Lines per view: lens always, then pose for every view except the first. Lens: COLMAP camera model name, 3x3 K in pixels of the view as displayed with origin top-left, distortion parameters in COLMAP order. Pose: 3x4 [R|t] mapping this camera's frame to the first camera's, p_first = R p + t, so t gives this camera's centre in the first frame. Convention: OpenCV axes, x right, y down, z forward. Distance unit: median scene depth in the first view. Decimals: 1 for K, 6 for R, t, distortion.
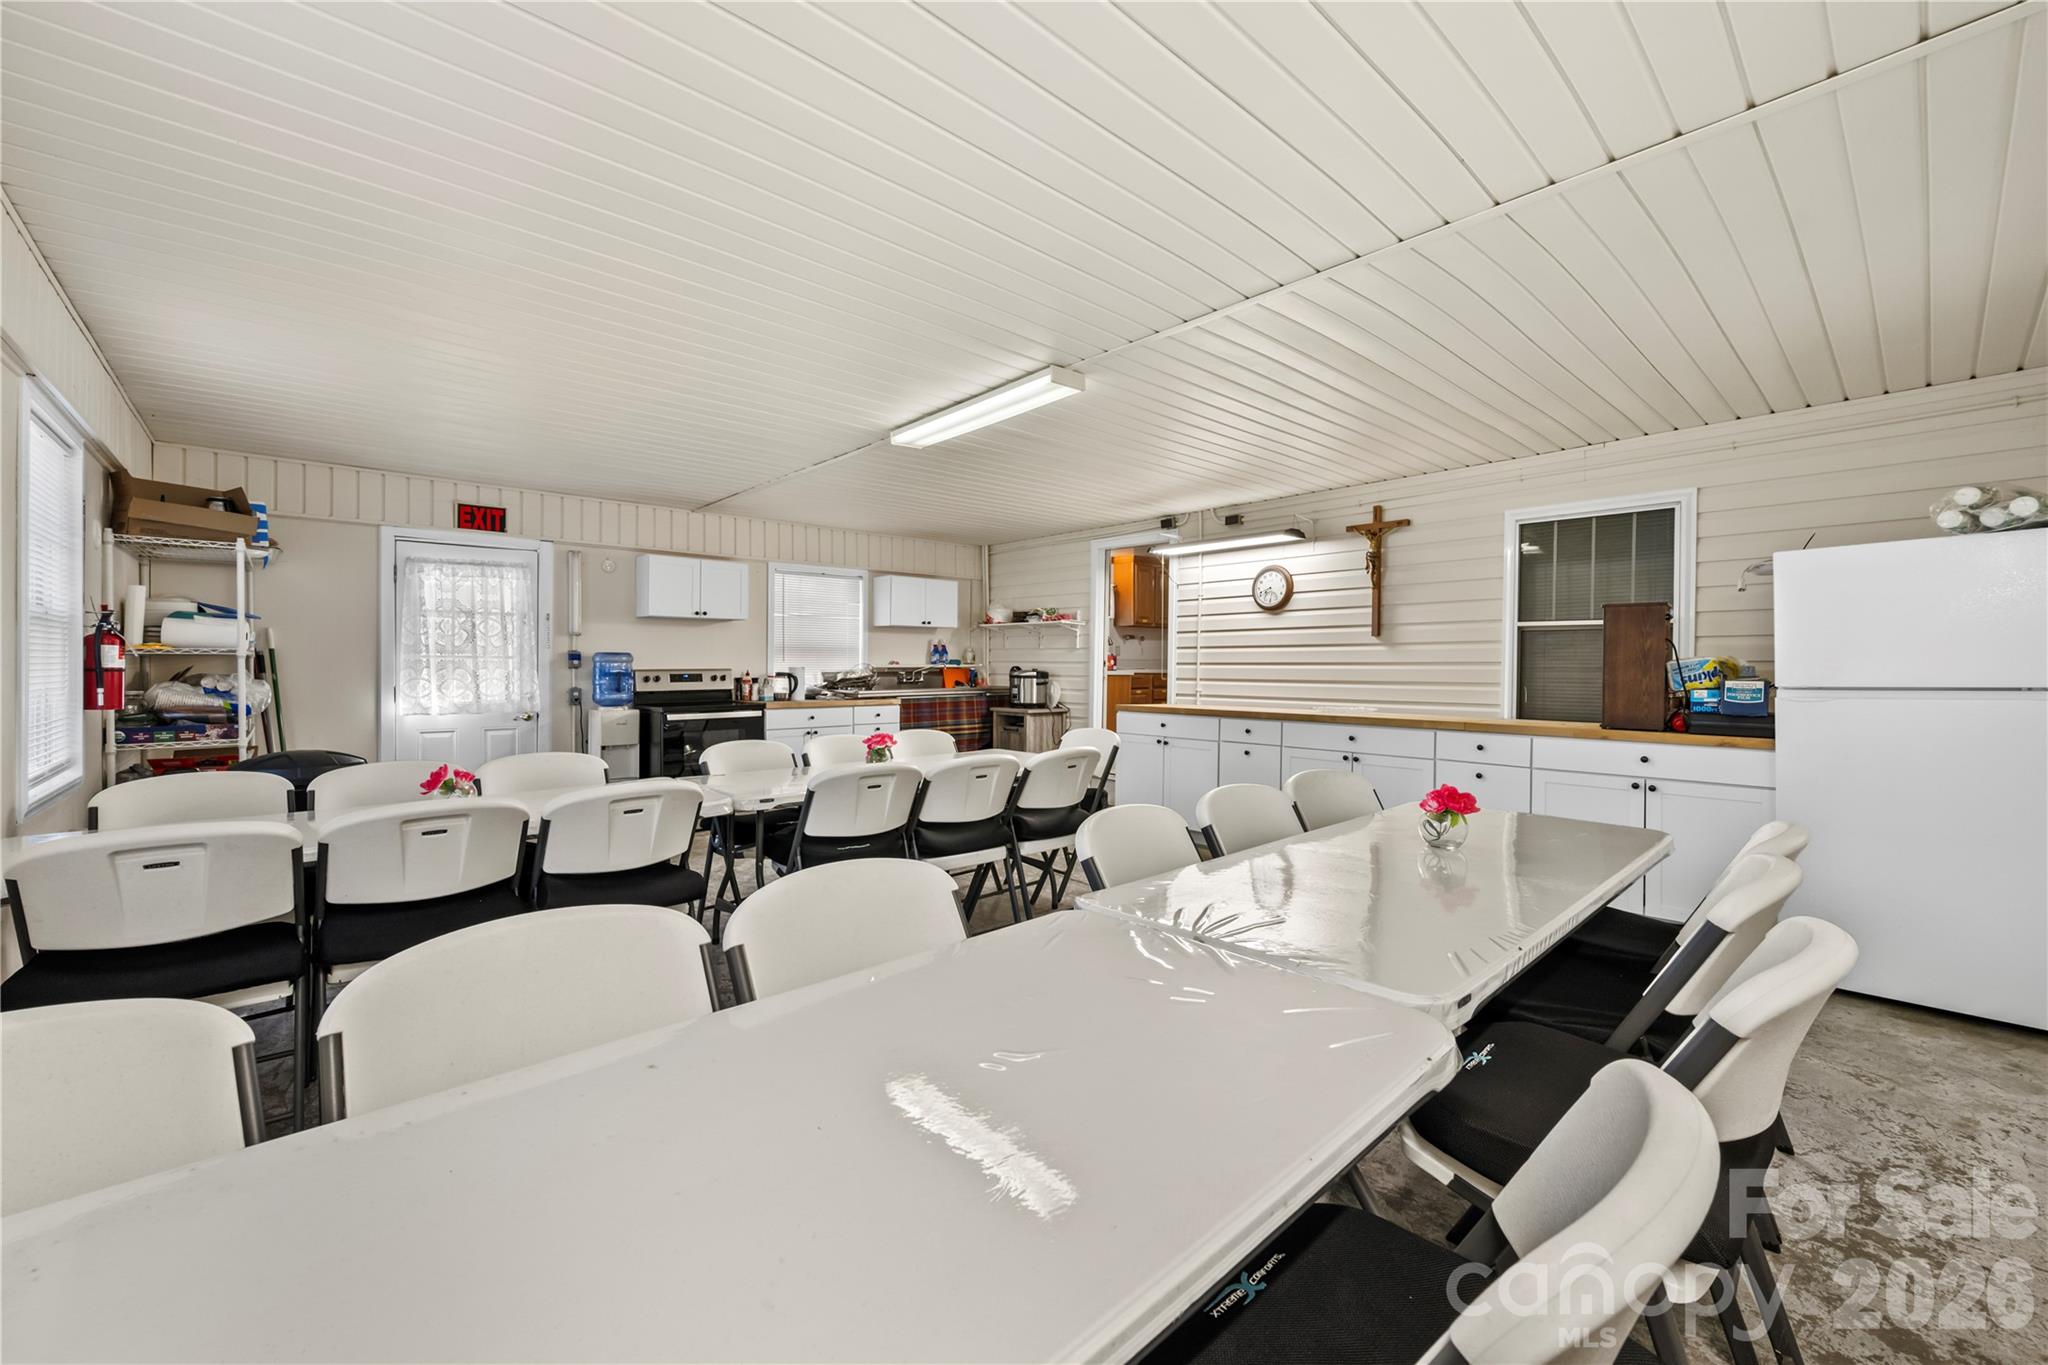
lens RADIAL K [[808.5, 0, 1030.6], [0, 808.5, 700.7], [0, 0, 1]] dist [-0.001017, -0.000189]
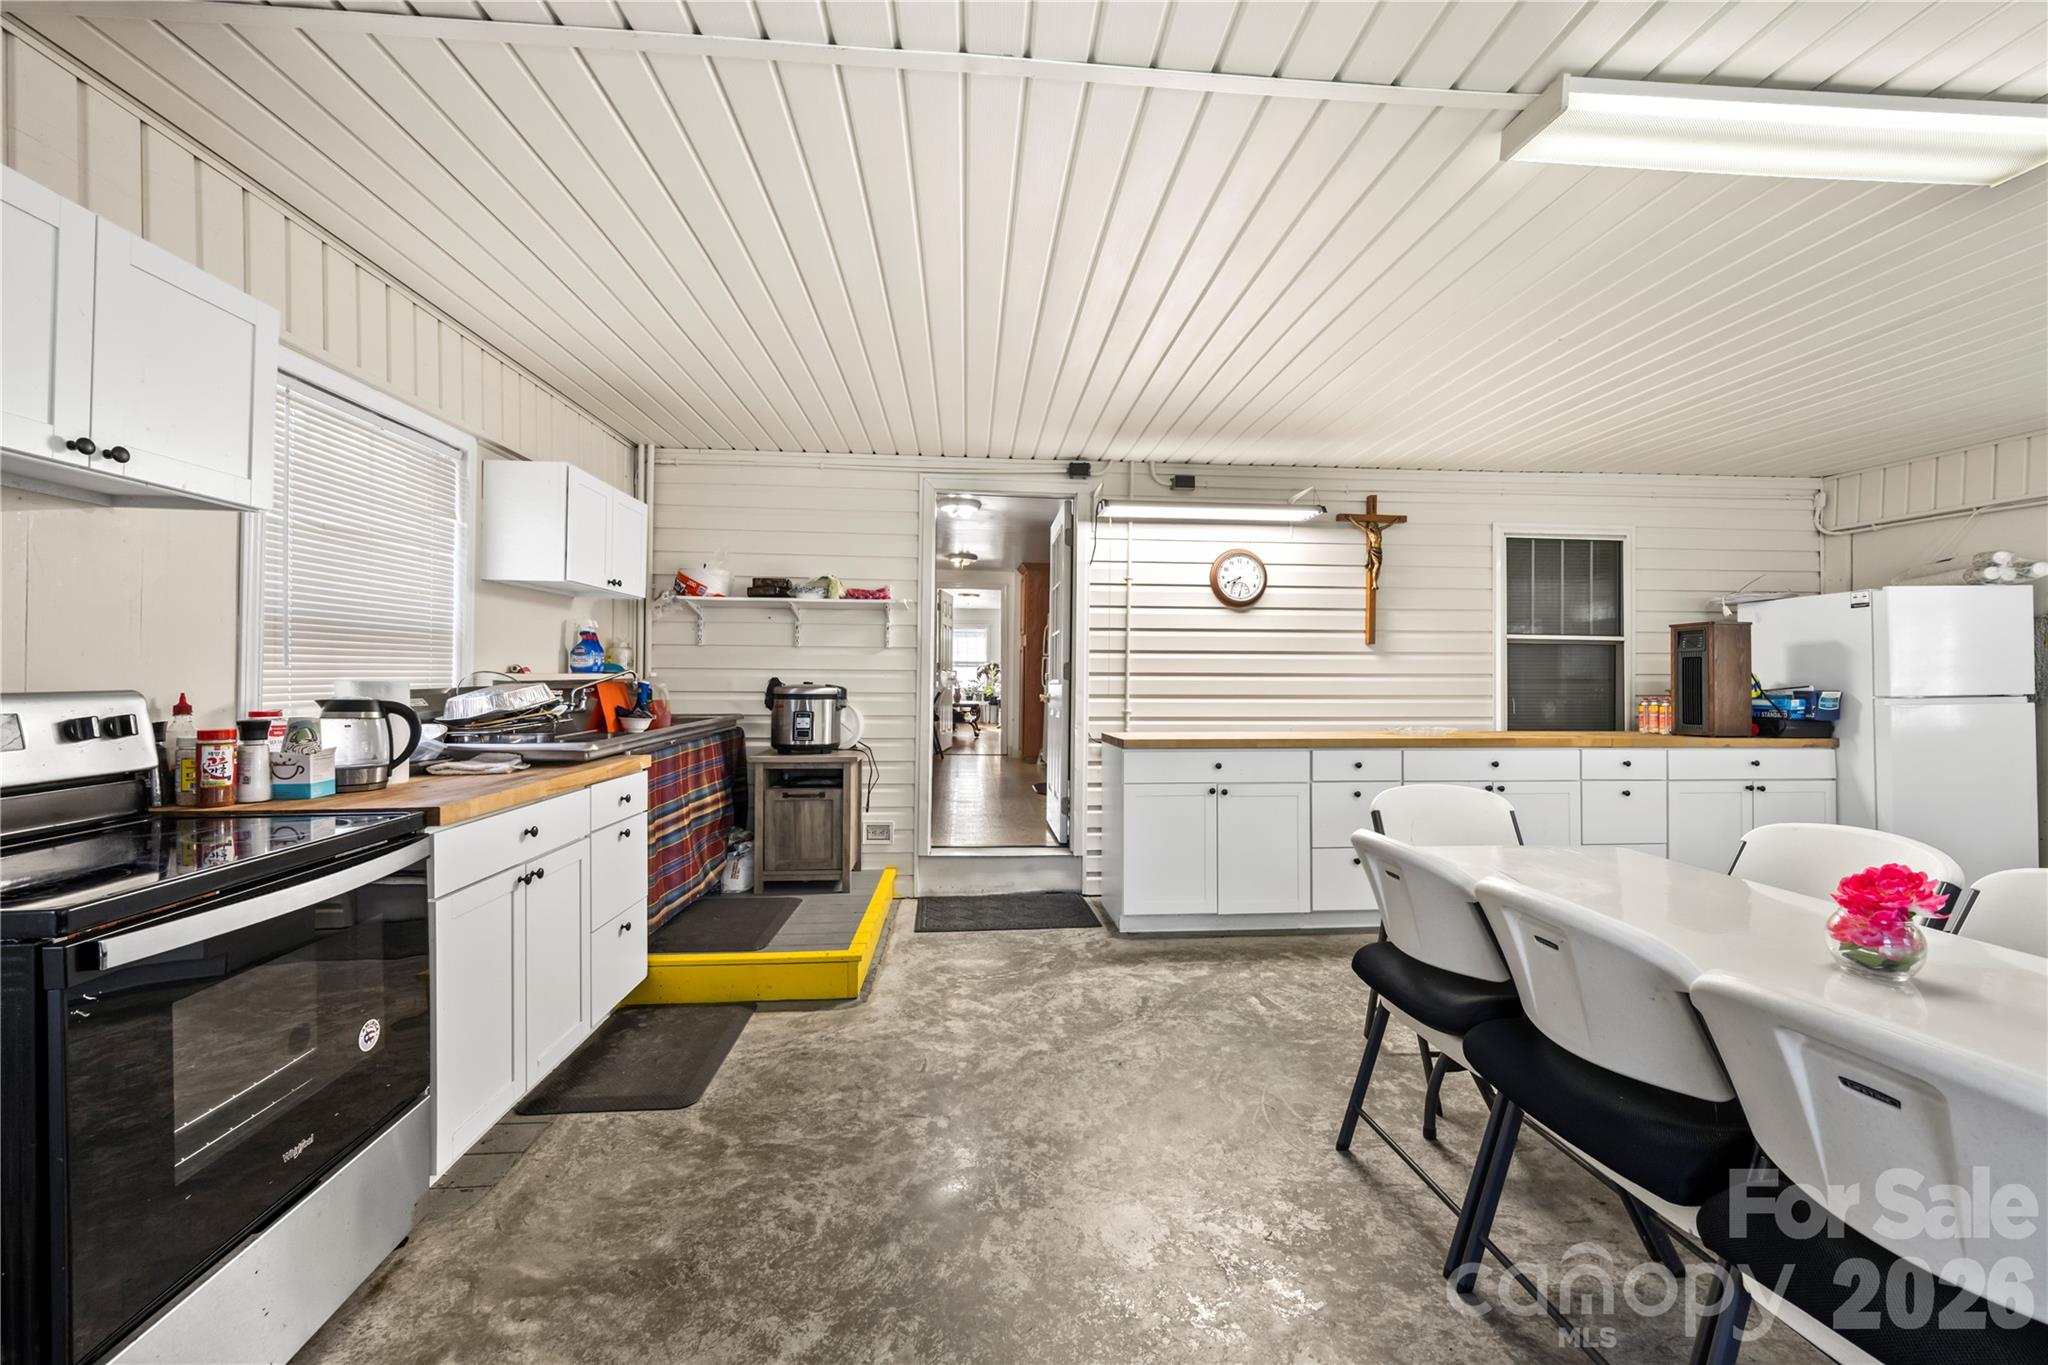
lens RADIAL K [[808.5, 0, 1030.6], [0, 808.5, 700.7], [0, 0, 1]] dist [-0.001017, -0.000189]
pose [[0.612331, -0.024083, 0.790234, -0.452380], [0.032065, 0.999470, 0.005614, -0.032110], [-0.789951, 0.021902, 0.612779, 0.693488]]
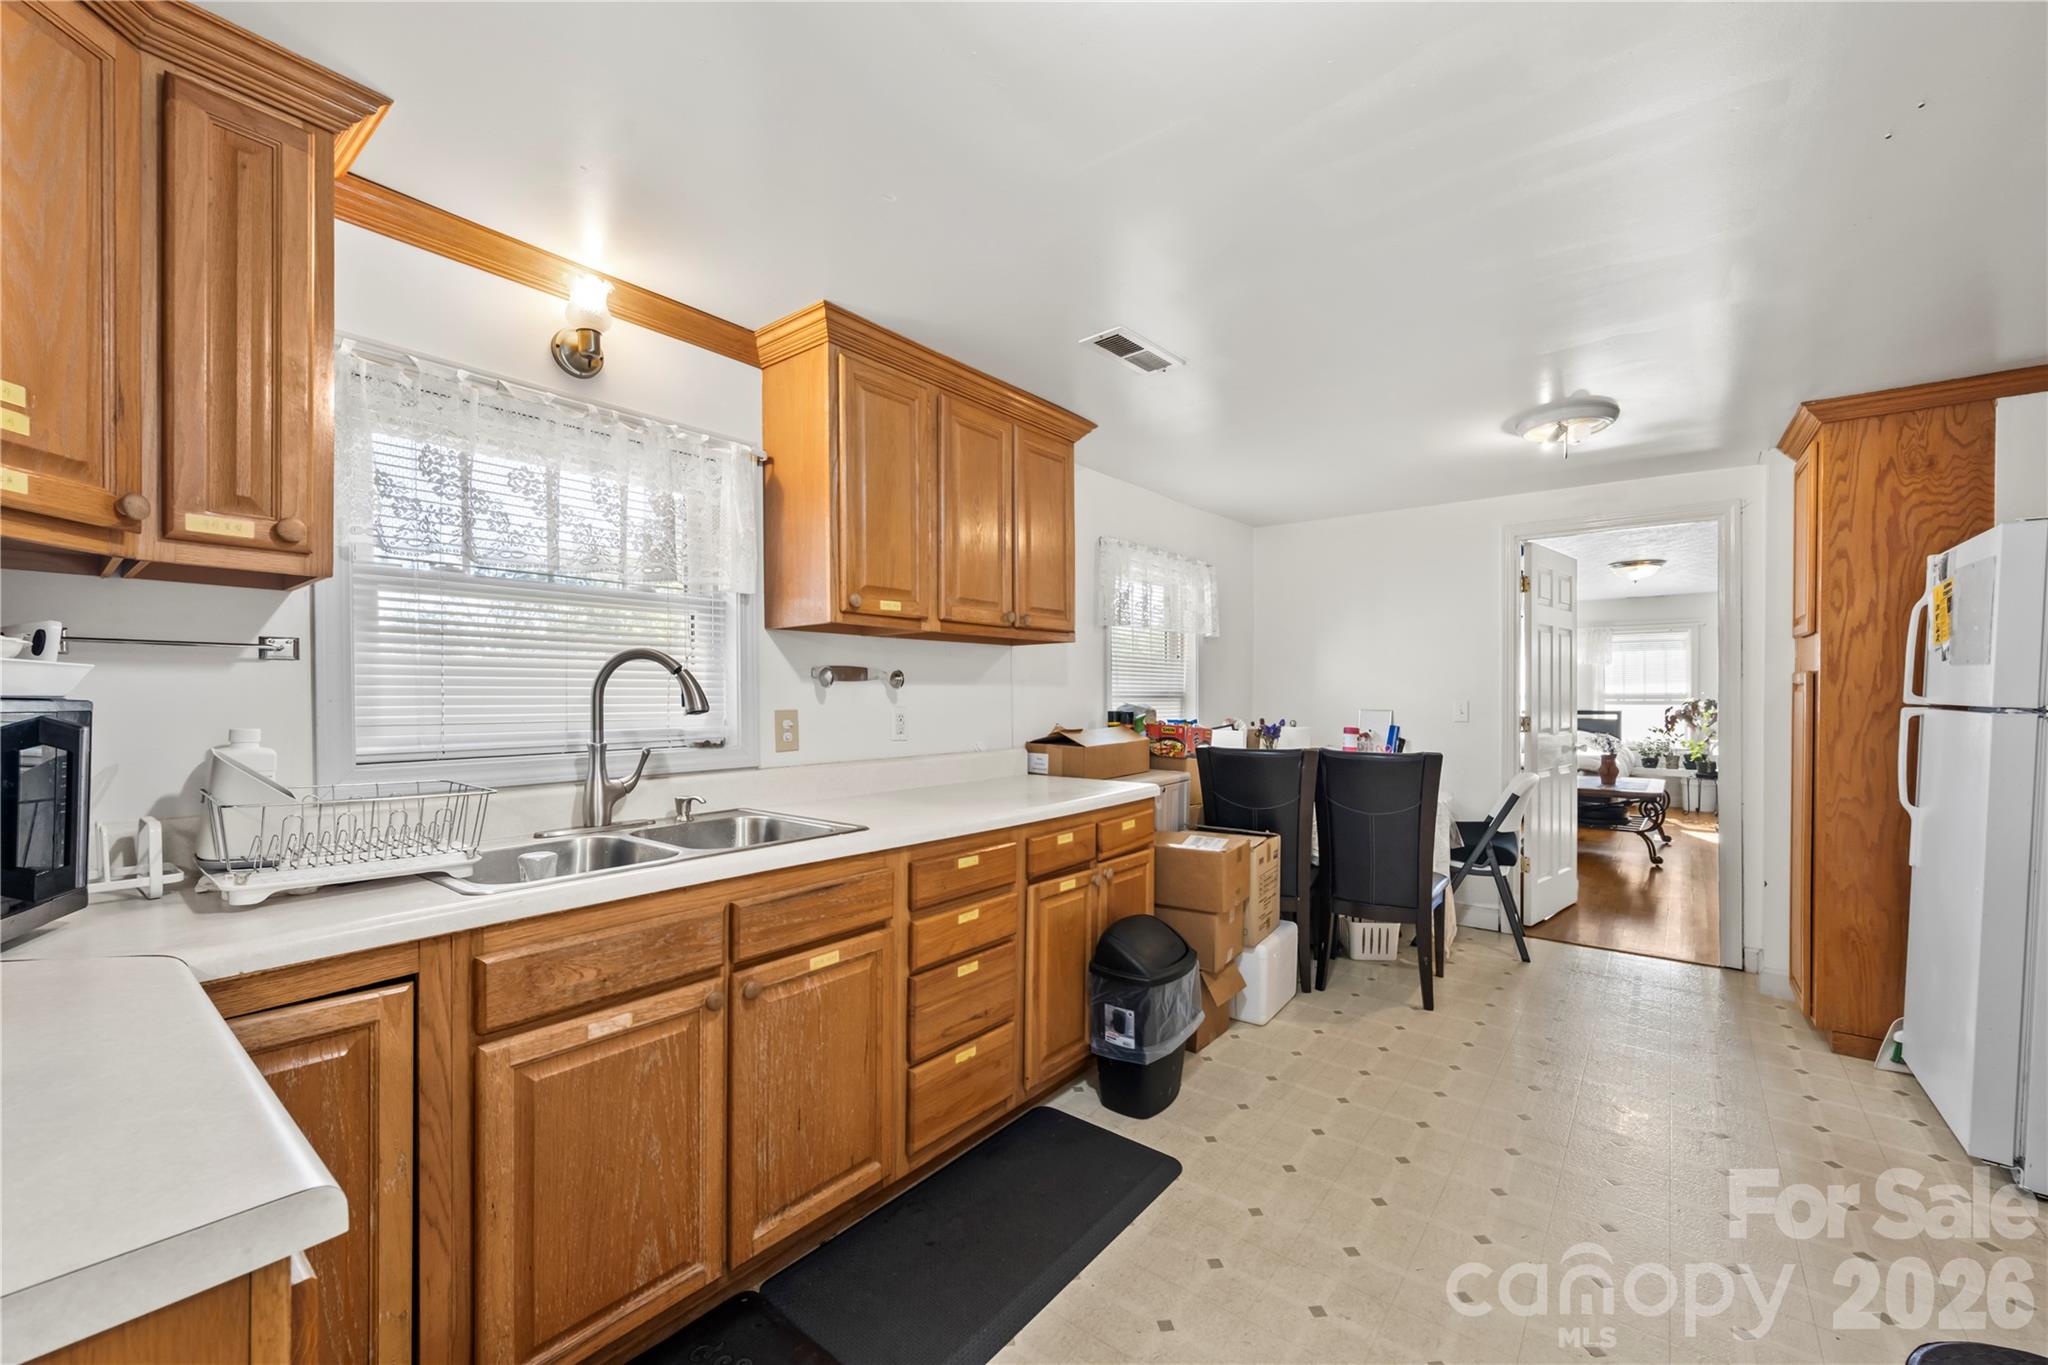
lens RADIAL K [[808.5, 0, 1030.6], [0, 808.5, 700.7], [0, 0, 1]] dist [-0.001017, -0.000189]
pose [[0.987066, -0.007501, 0.160141, 0.238200], [0.014414, 0.999011, -0.042053, -0.099984], [-0.159667, 0.043817, 0.986198, 1.258921]]
